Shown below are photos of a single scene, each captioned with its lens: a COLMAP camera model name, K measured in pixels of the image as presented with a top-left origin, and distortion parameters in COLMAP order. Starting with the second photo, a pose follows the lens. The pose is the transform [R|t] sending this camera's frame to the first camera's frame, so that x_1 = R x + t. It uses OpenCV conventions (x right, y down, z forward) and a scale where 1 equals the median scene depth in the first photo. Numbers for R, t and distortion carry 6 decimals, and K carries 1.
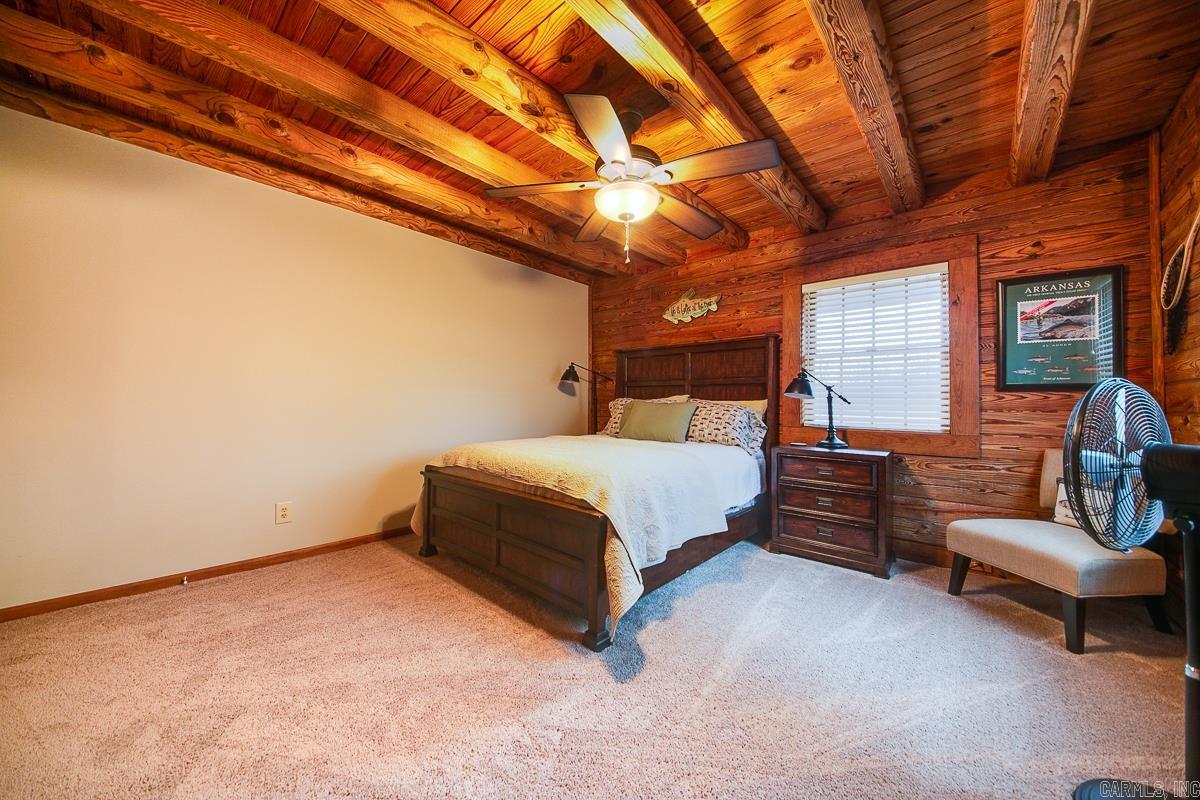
lens RADIAL K [[425.3, 0, 598.6], [0, 425.3, 396.2], [0, 0, 1]] dist [0.007754, -0.009474]
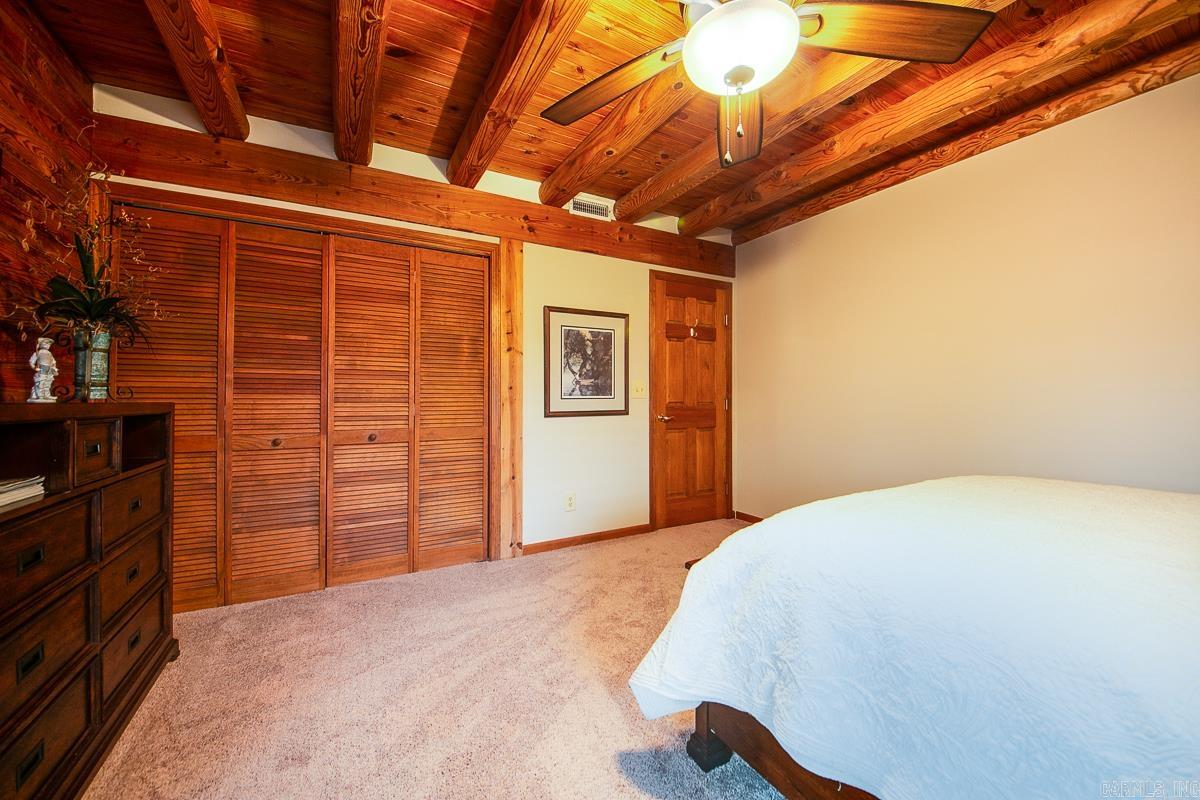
lens RADIAL K [[470.9, 0, 601.3], [0, 470.9, 395.3], [0, 0, 1]] dist [0.010091, -0.016161]
pose [[-0.321716, -0.020522, -0.946614, 0.572759], [0.008352, 0.999665, -0.024511, 0.020813], [0.946799, -0.015792, -0.321437, 0.806029]]
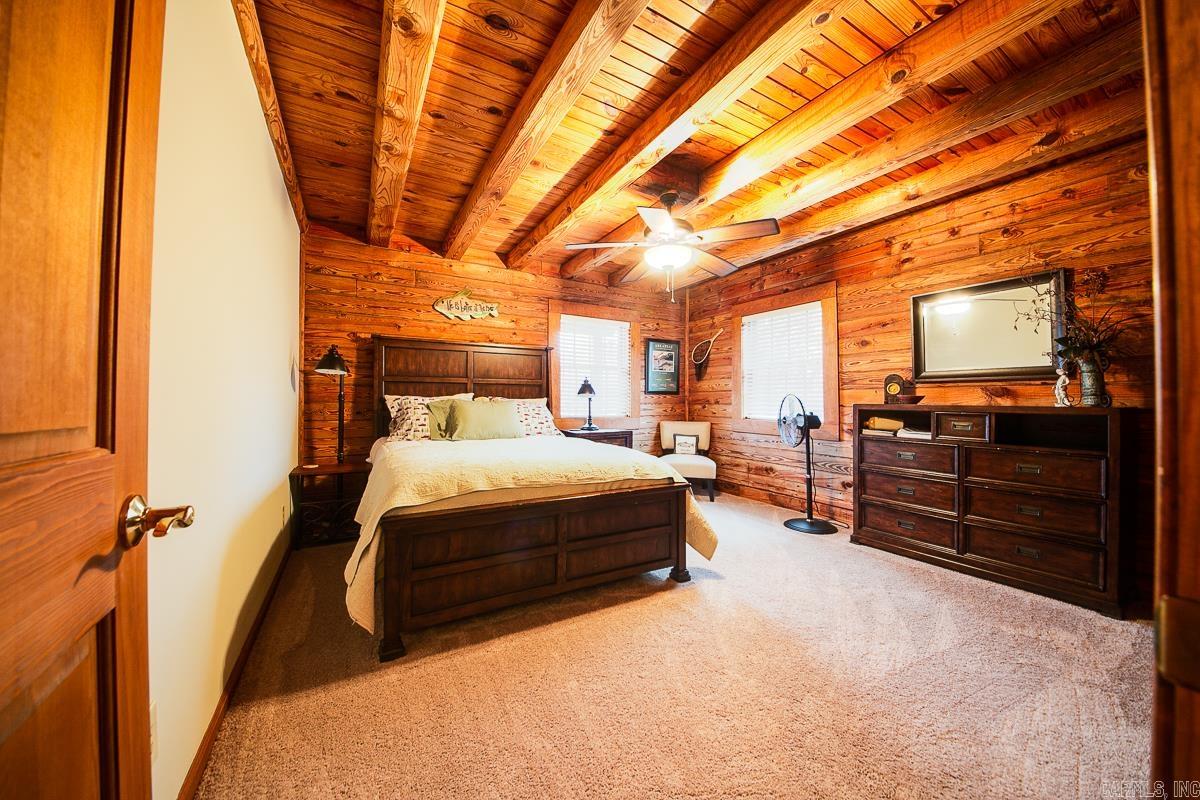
lens RADIAL K [[425.3, 0, 598.6], [0, 425.3, 396.2], [0, 0, 1]] dist [0.007754, -0.009474]
pose [[0.301399, 0.002238, 0.953496, -1.007843], [-0.014003, 0.999900, 0.002079, -0.002967], [-0.953395, -0.013978, 0.301400, 0.613449]]
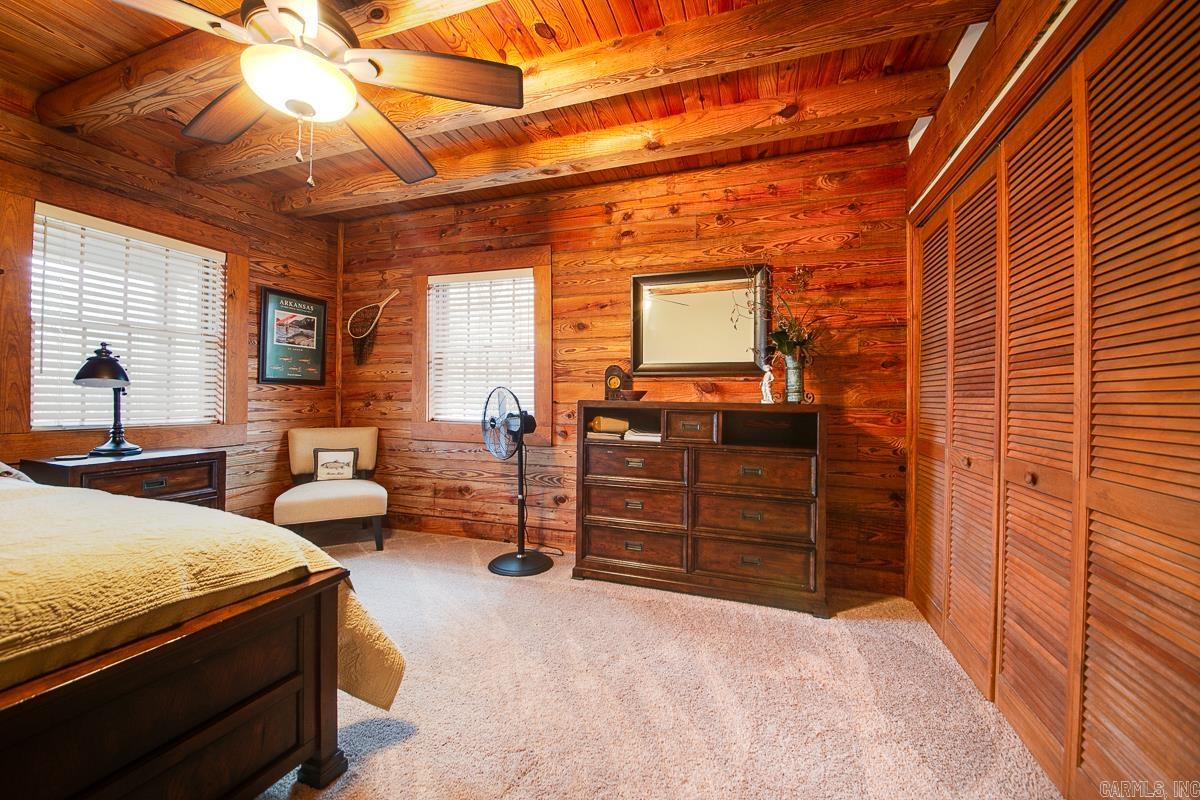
lens RADIAL K [[470.9, 0, 601.3], [0, 470.9, 395.3], [0, 0, 1]] dist [0.010091, -0.016161]
pose [[-0.397649, -0.007984, 0.917503, -0.590647], [-0.024424, 0.999700, -0.001886, 0.000675], [-0.917212, -0.023159, -0.397725, 0.659859]]
